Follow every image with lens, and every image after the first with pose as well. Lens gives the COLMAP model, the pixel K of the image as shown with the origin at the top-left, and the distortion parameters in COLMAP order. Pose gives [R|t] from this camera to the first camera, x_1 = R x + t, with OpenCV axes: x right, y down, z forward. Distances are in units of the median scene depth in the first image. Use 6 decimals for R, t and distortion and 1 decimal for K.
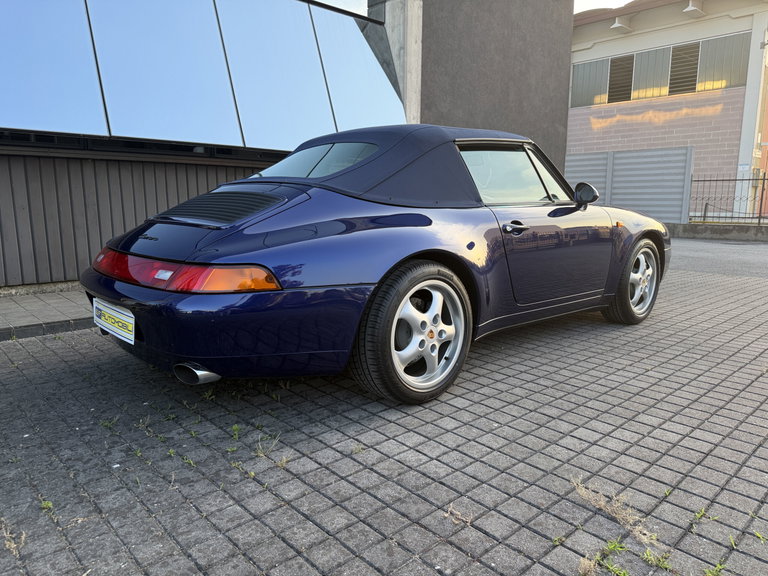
lens RADIAL K [[543.2, 0, 383.3], [0, 543.2, 288.2], [0, 0, 1]] dist [0.068280, -0.085276]
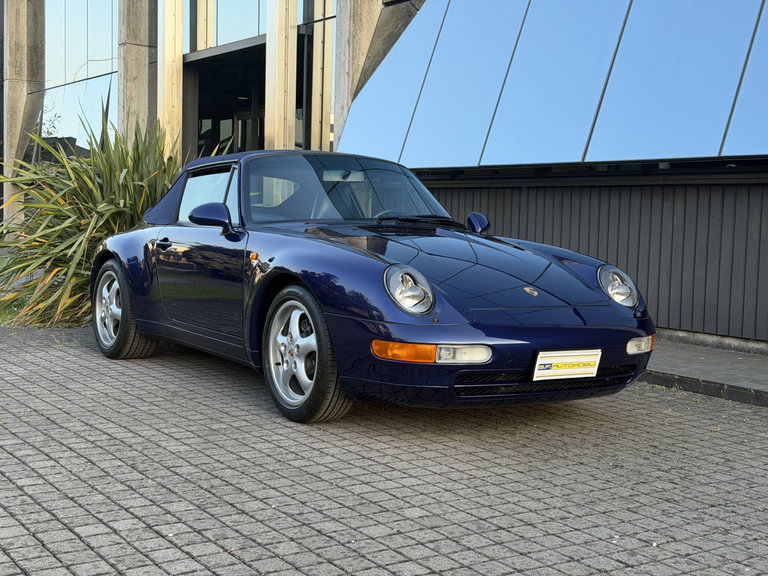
lens RADIAL K [[1078.3, 0, 393.7], [0, 1078.3, 288.1], [0, 0, 1]] dist [0.177026, -0.007158]
pose [[-0.154861, 0.058554, -0.986199, 2.676352], [-0.186281, 0.978605, 0.087355, -0.344844], [0.970215, 0.197238, -0.140640, 2.016782]]
